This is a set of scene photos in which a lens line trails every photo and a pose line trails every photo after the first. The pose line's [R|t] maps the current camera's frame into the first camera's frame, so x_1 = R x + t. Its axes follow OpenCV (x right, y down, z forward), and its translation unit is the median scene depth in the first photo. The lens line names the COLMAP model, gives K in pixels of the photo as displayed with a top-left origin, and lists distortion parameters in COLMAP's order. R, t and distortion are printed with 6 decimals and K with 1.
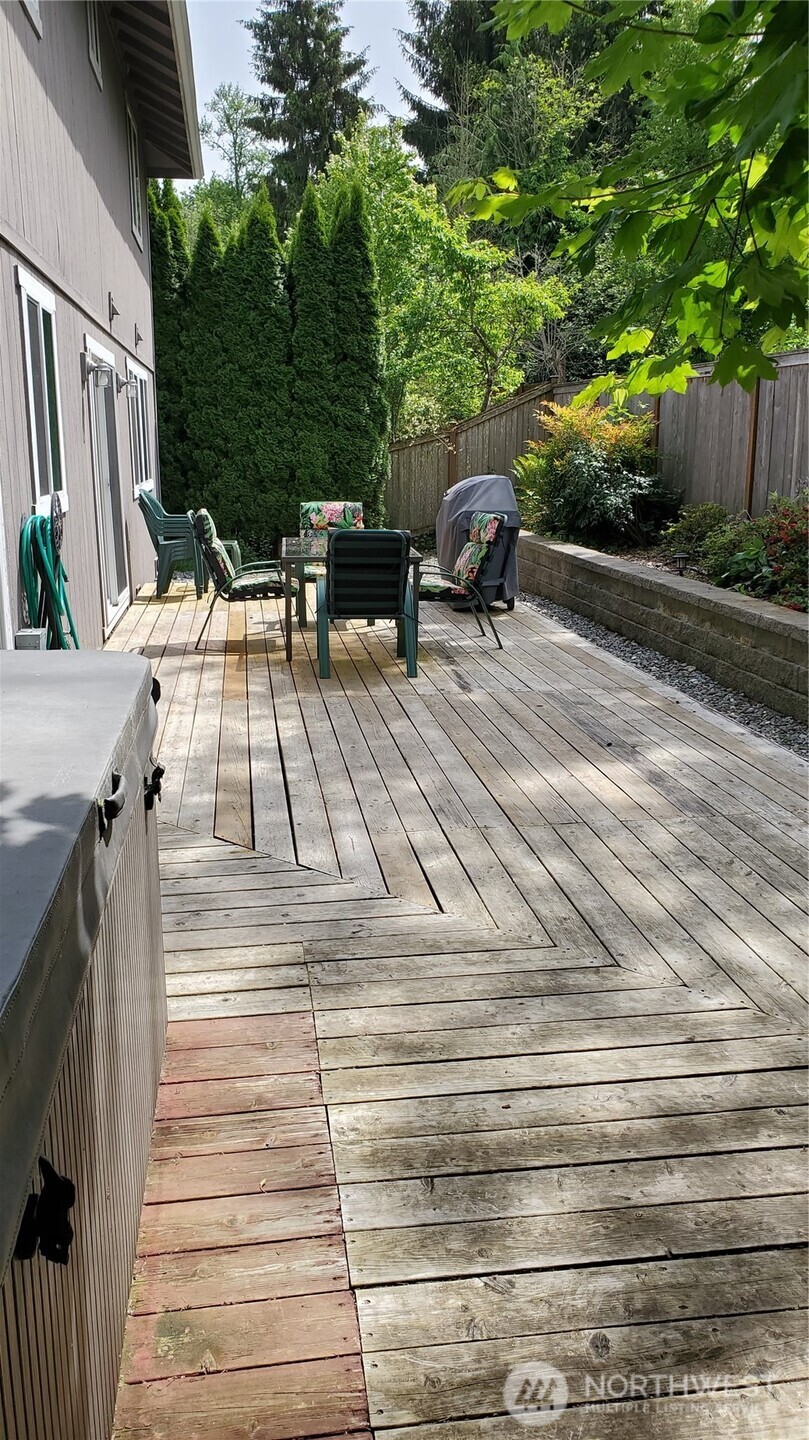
lens RADIAL K [[1122.4, 0, 404.5], [0, 1122.4, 720.0], [0, 0, 1]] dist [0.073311, -0.001570]
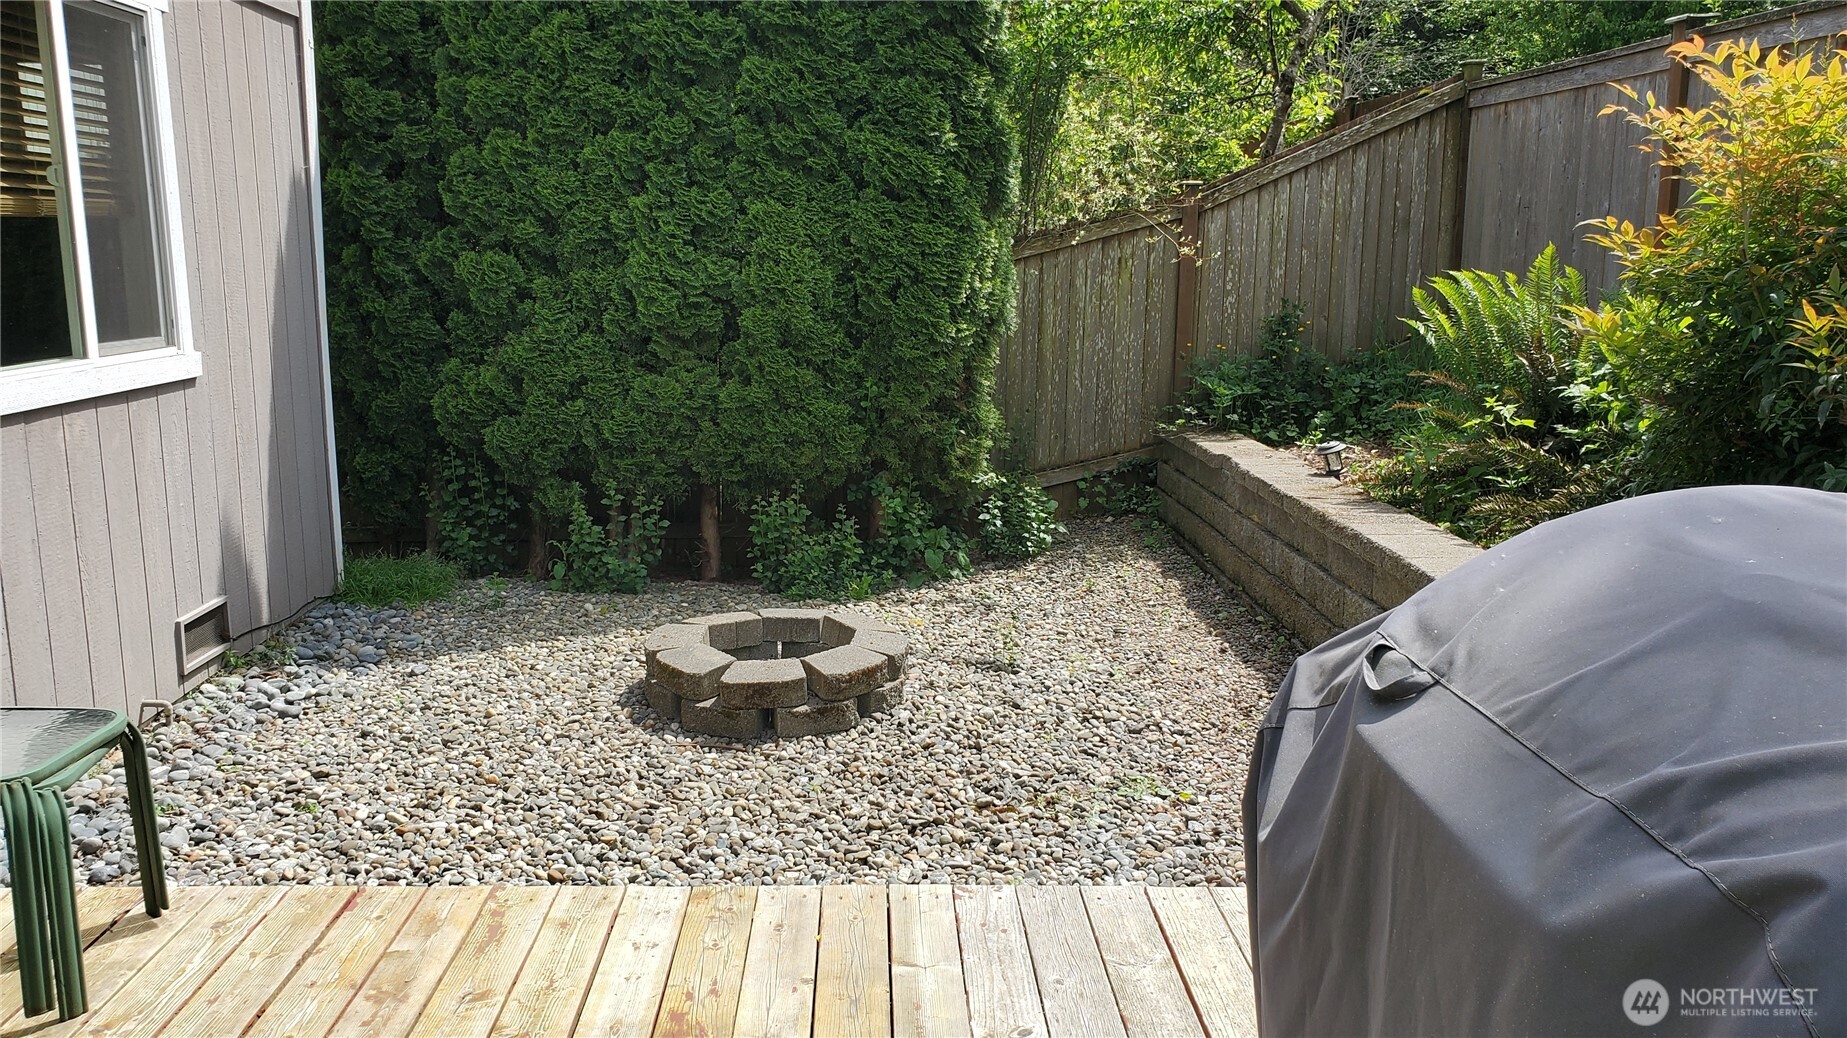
lens RADIAL K [[1439.6, 0, 888.7], [0, 1439.6, 511.6], [0, 0, 1]] dist [0.073311, -0.001570]
pose [[0.992232, 0.028940, -0.120987, 0.005089], [-0.035896, 0.997801, -0.055718, -0.136078], [0.119109, 0.059628, 0.991089, 0.565691]]
